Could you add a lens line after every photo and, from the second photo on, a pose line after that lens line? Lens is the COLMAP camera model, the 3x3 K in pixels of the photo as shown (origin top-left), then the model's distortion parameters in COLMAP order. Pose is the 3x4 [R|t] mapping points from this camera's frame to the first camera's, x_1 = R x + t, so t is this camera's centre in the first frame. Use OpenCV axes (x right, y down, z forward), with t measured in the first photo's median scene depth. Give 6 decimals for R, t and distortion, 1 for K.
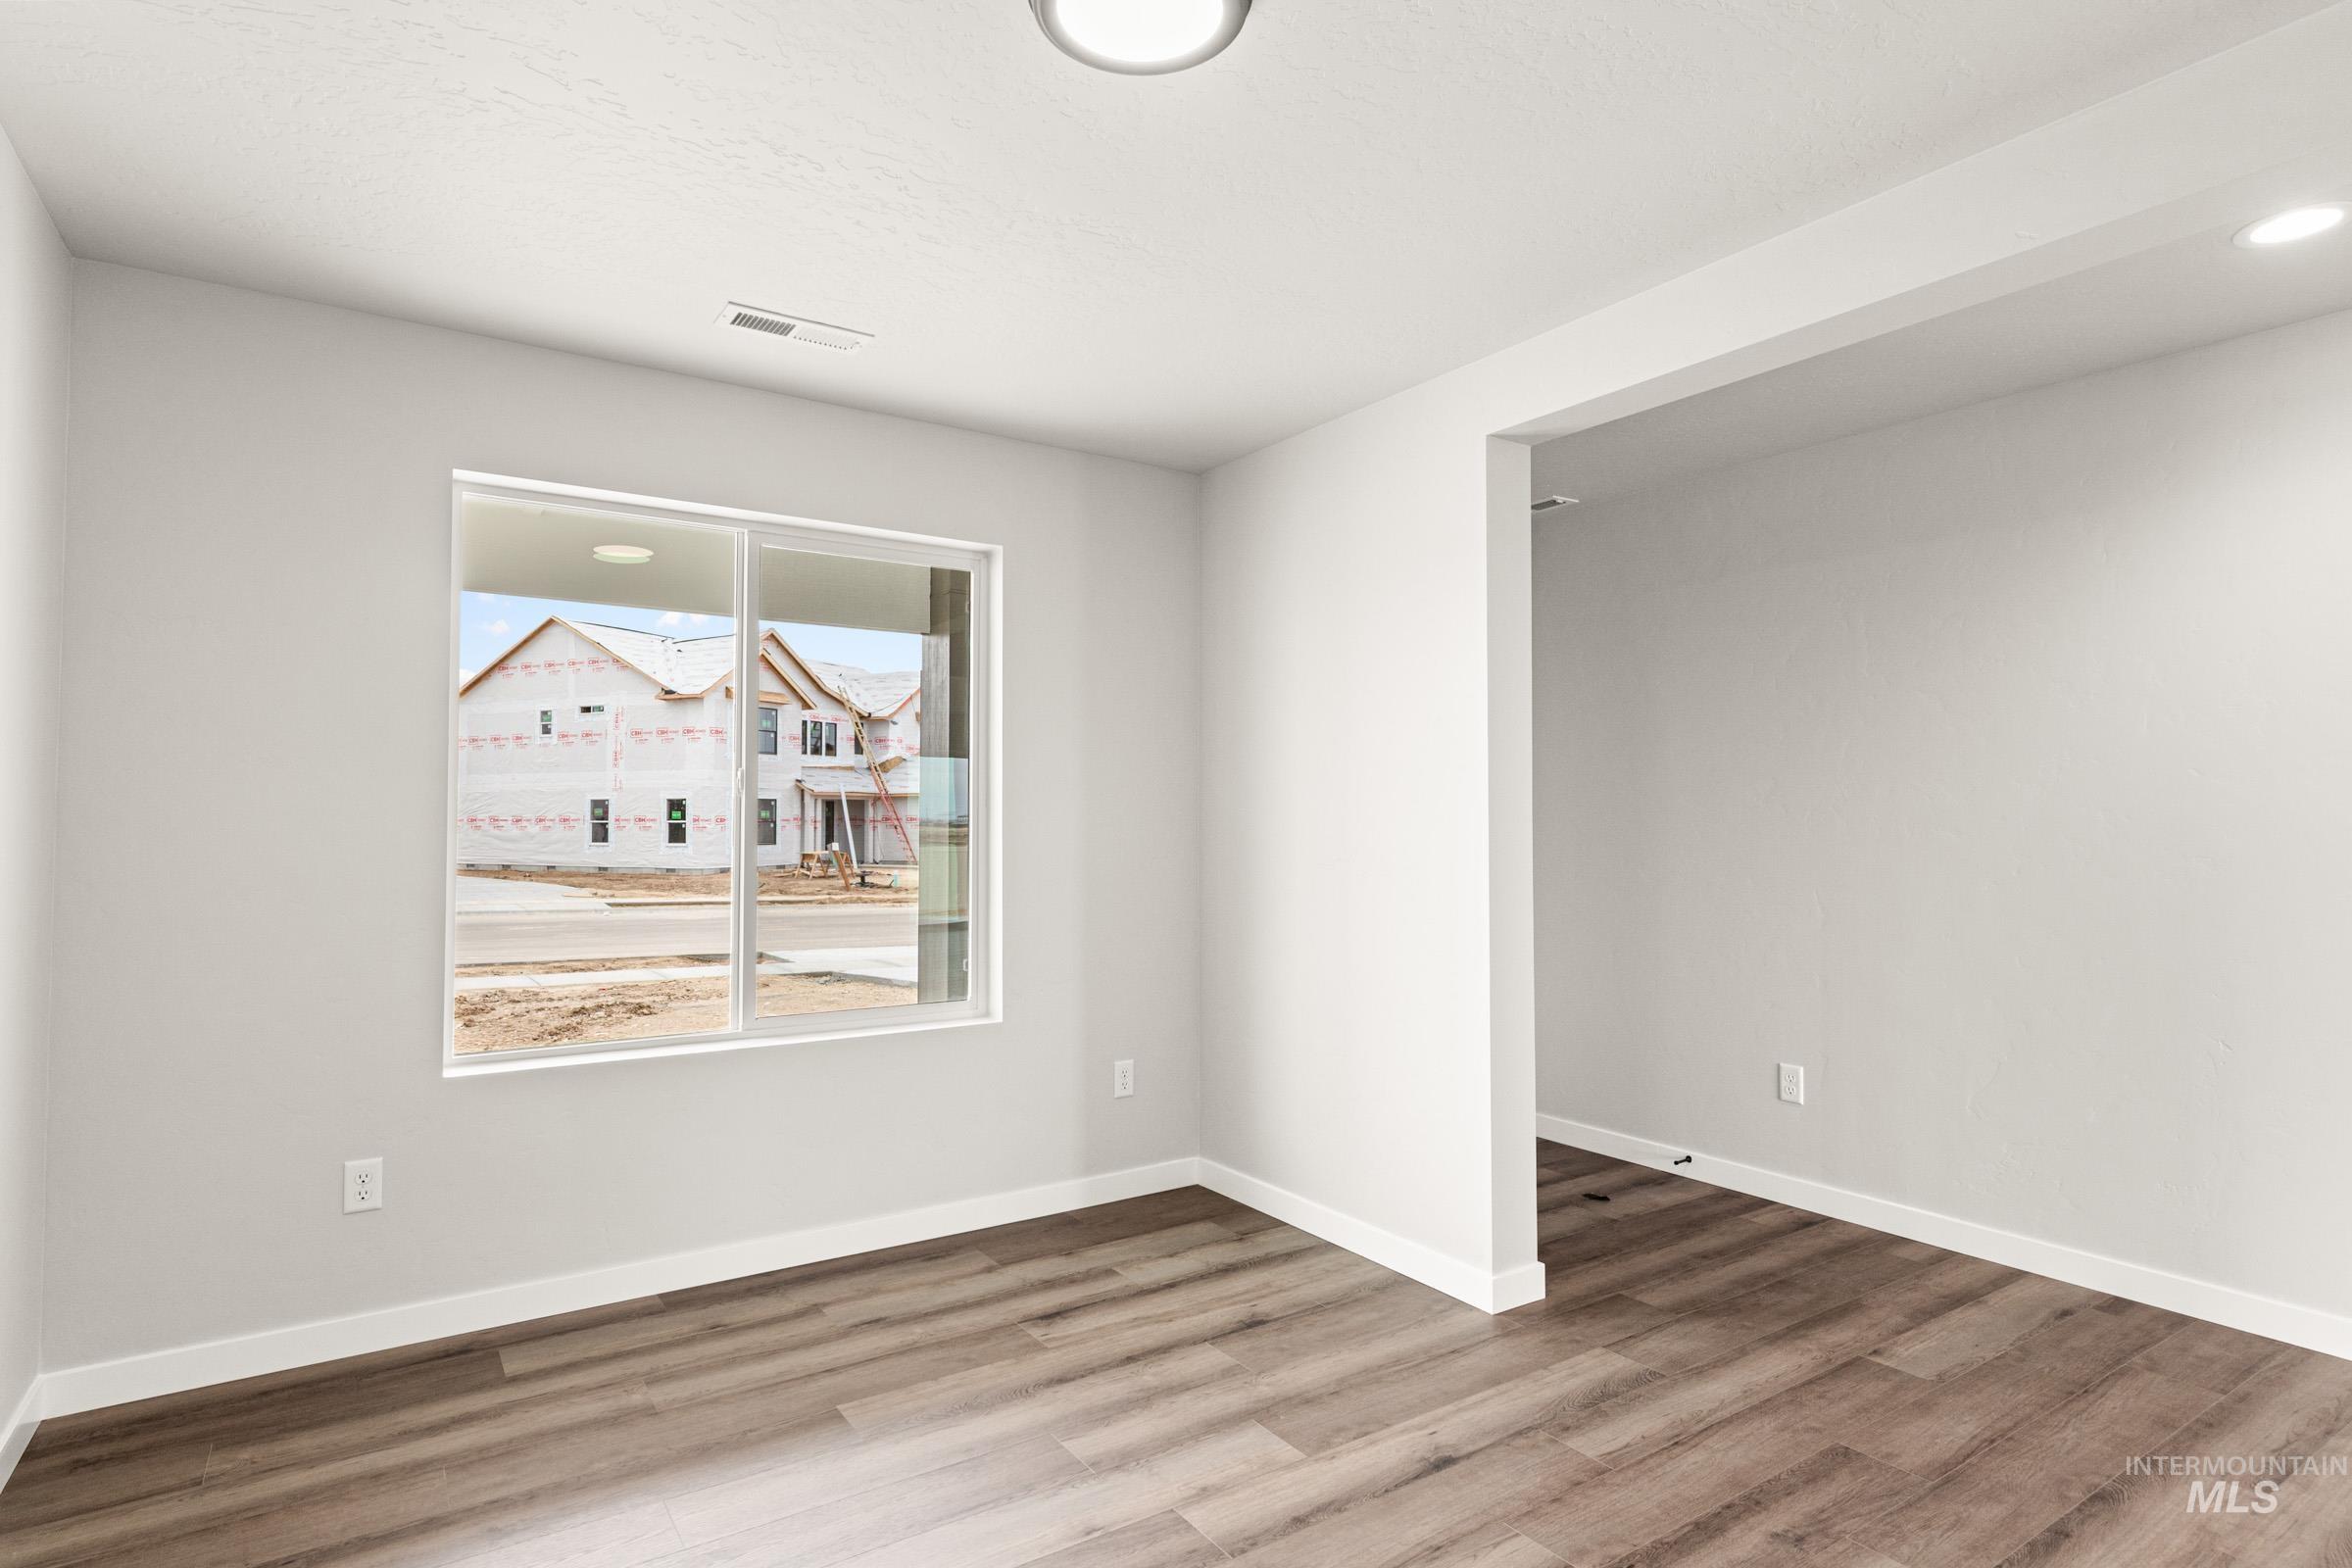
lens RADIAL K [[1275.1, 0, 1177.1], [0, 1275.1, 783.5], [0, 0, 1]] dist [0.007227, -0.000266]
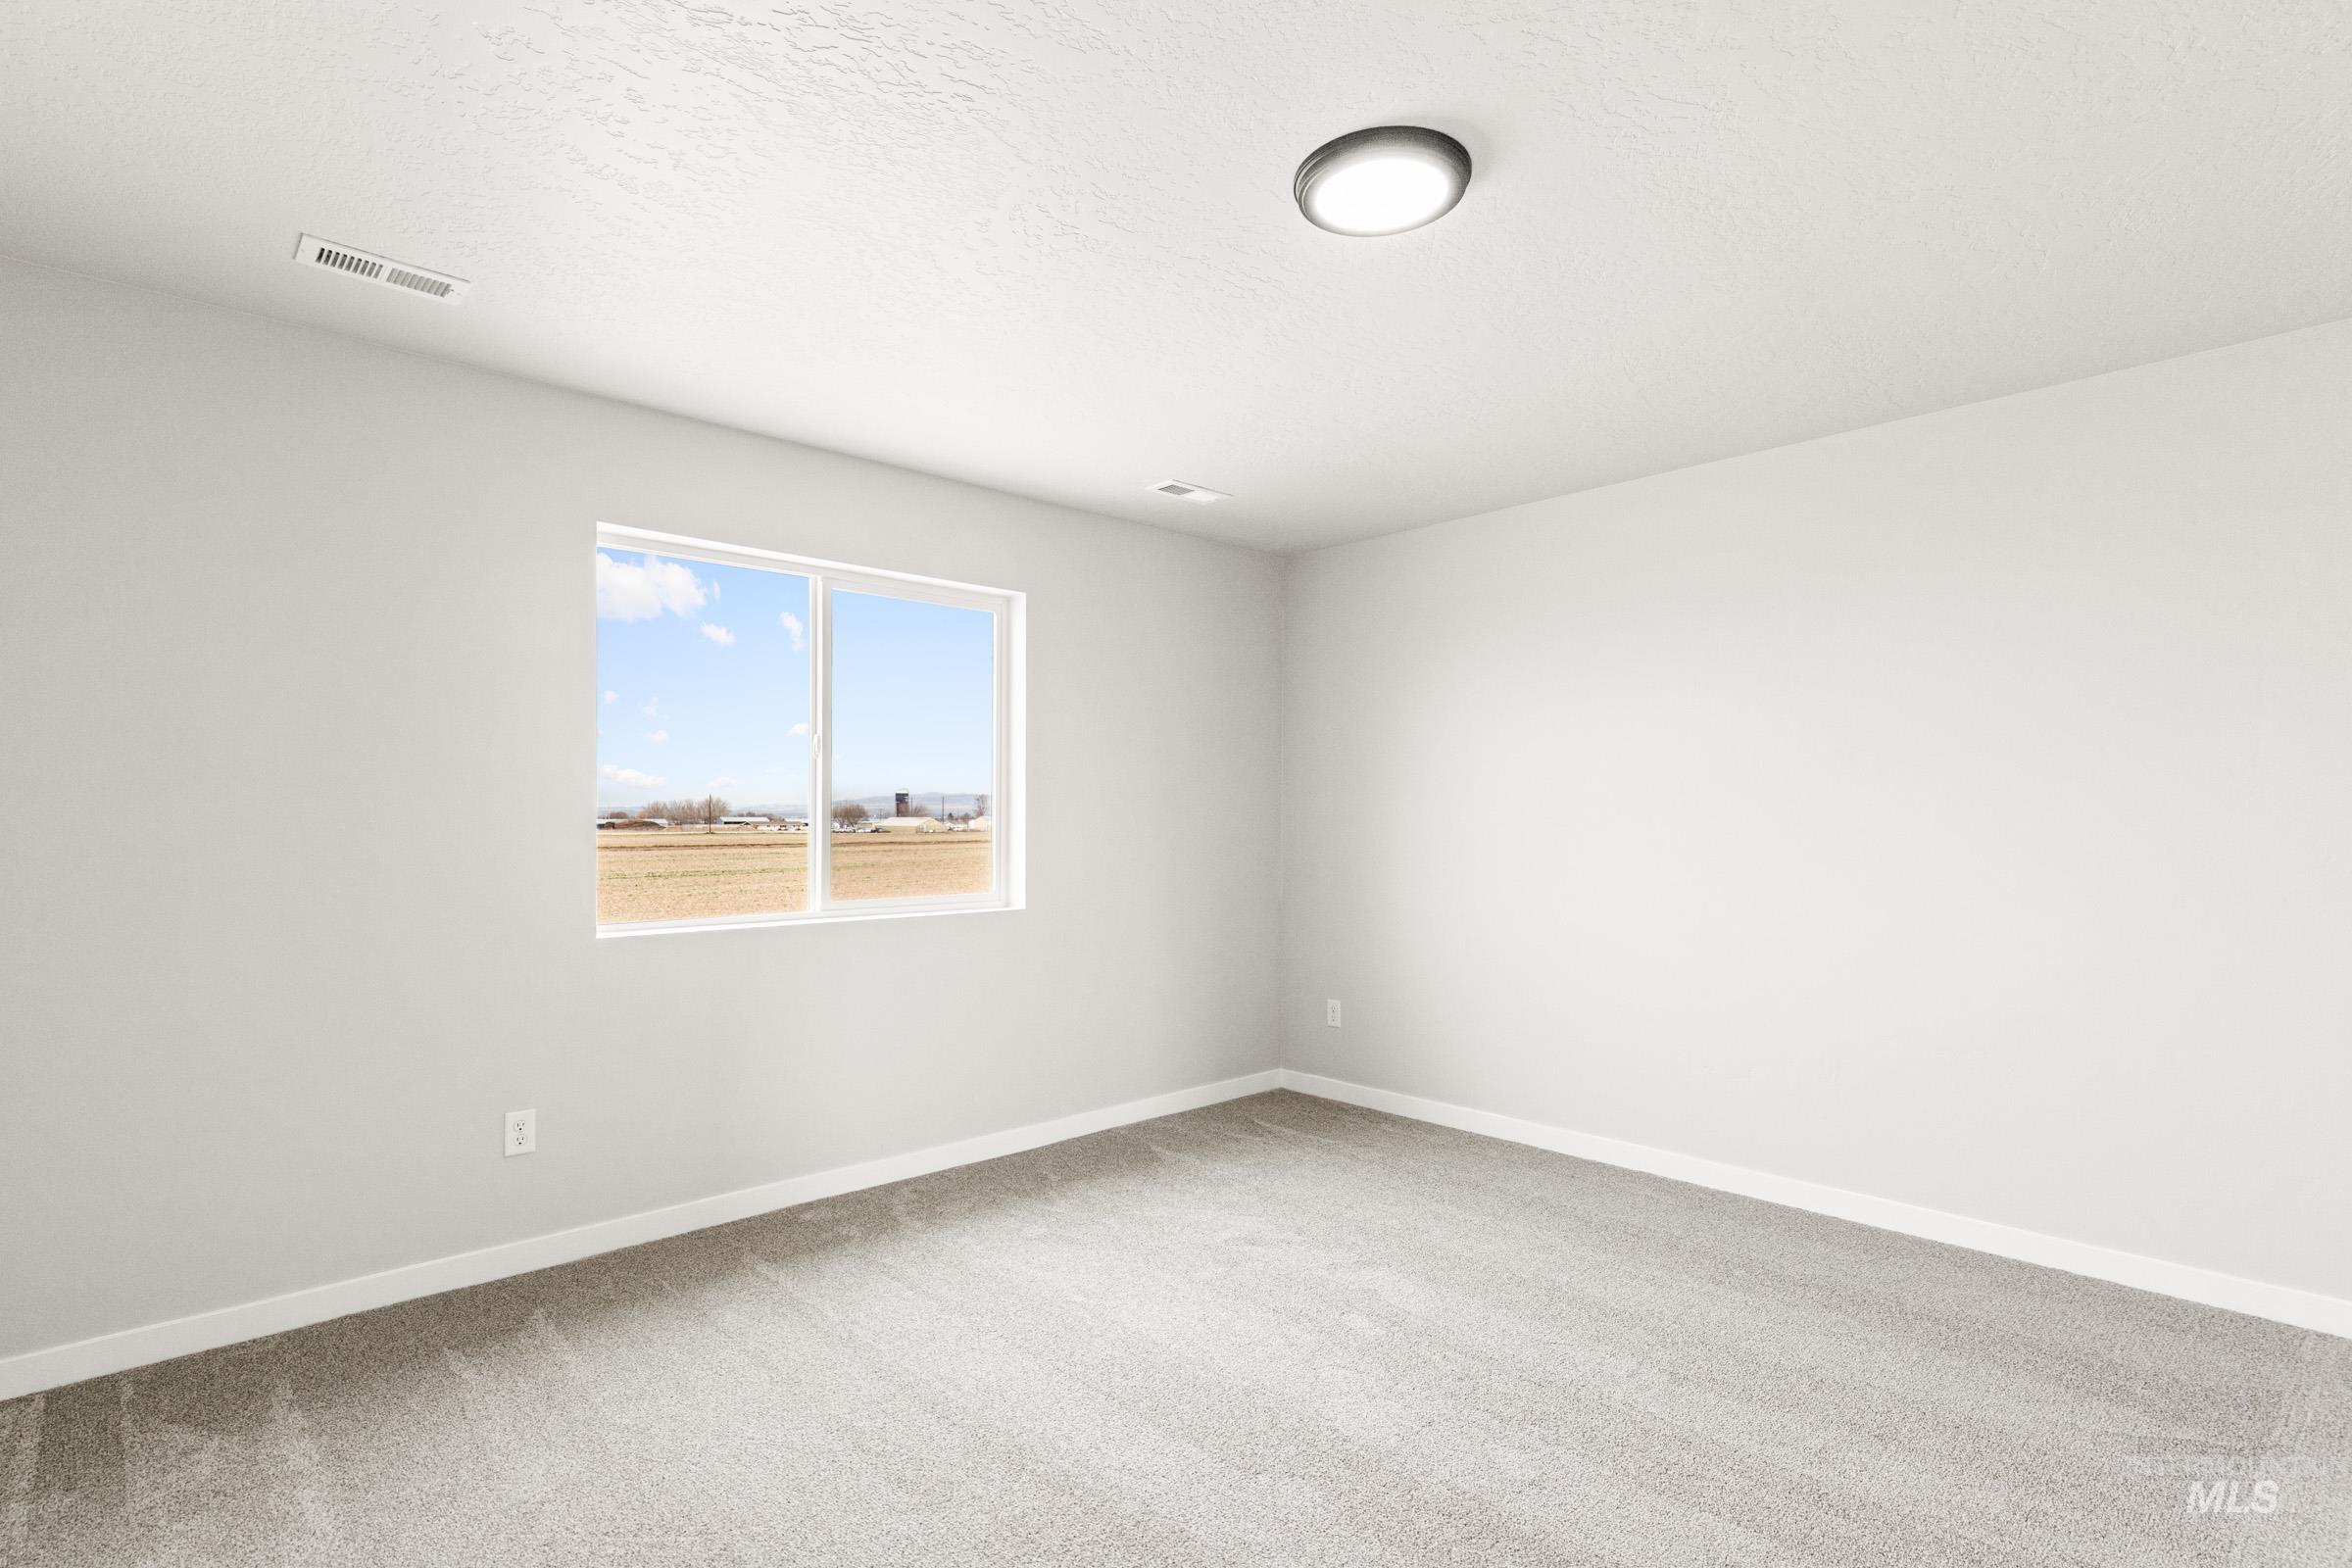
lens RADIAL K [[1130.8, 0, 1188.5], [0, 1130.8, 801.7], [0, 0, 1]] dist [0.013552, -0.002212]
pose [[0.989767, 0.000270, 0.142690, -0.176686], [-0.001766, 0.999945, 0.010360, -0.000528], [-0.142679, -0.010506, 0.989713, -0.112855]]
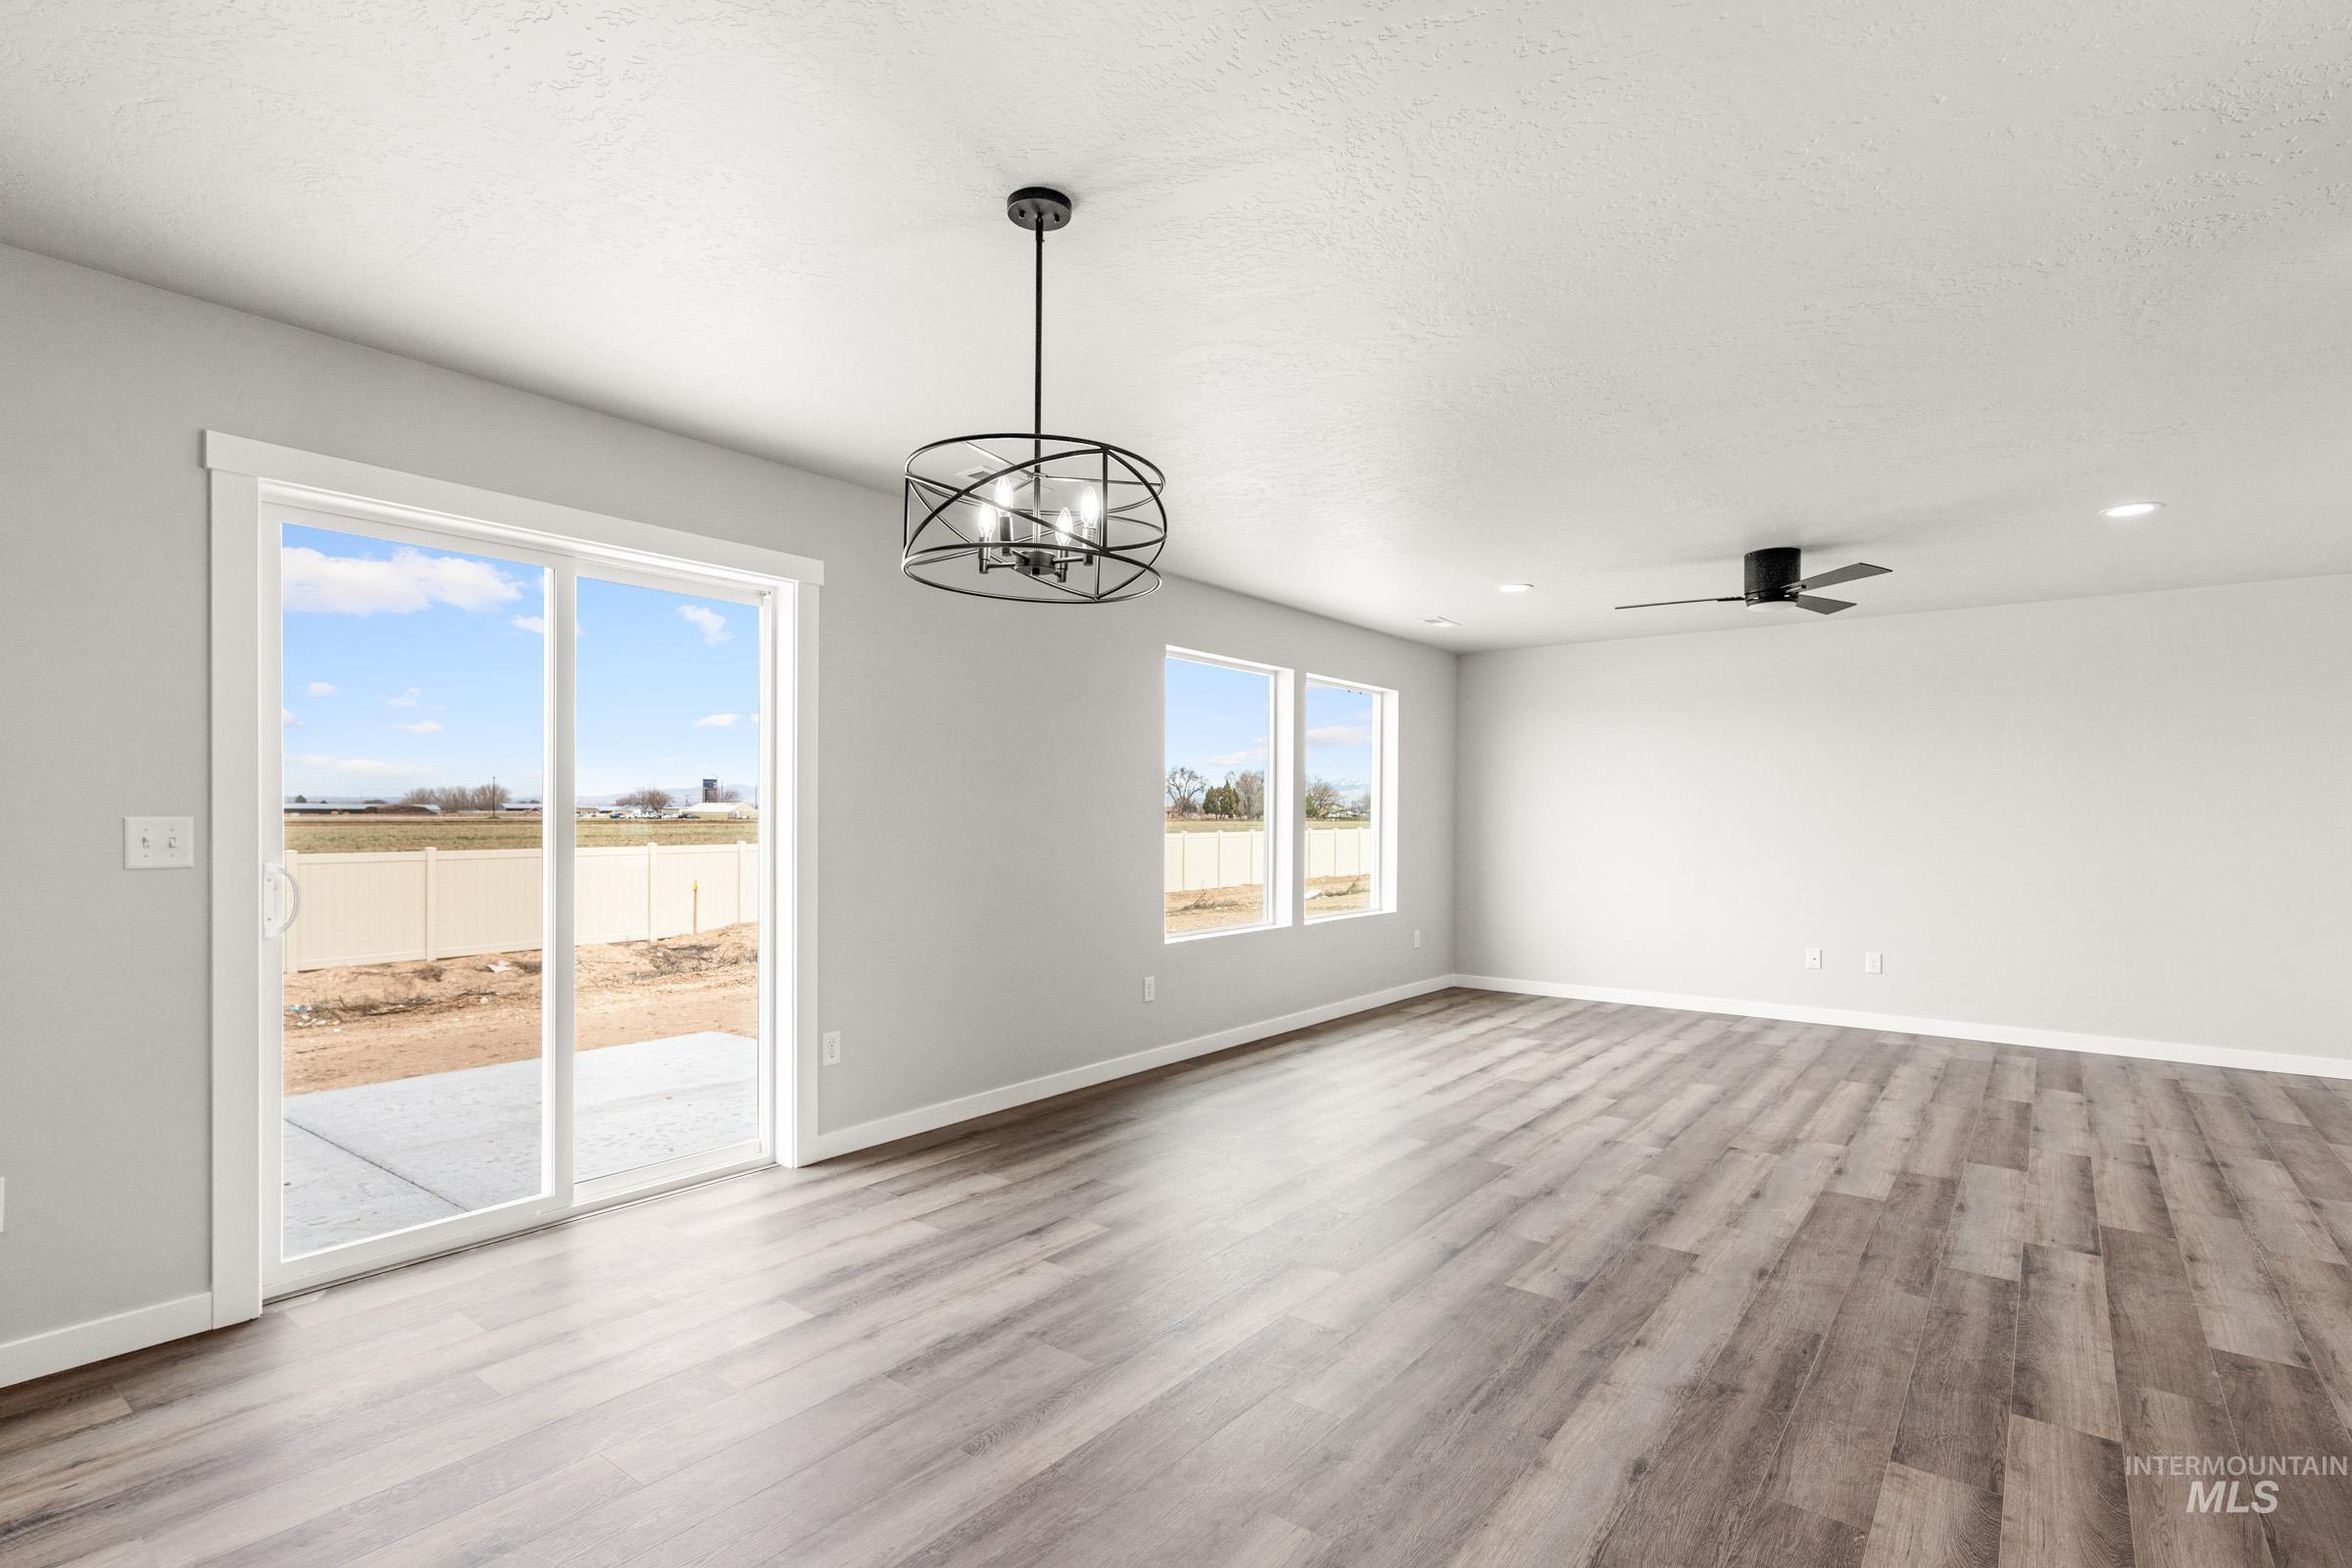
lens RADIAL K [[1229.2, 0, 1180.3], [0, 1229.2, 783.1], [0, 0, 1]] dist [0.000909, -0.001056]
pose [[0.943815, 0.009158, 0.330346, -1.193721], [-0.011603, 0.999918, 0.005430, -0.035386], [-0.330269, -0.008958, 0.943844, -0.871422]]
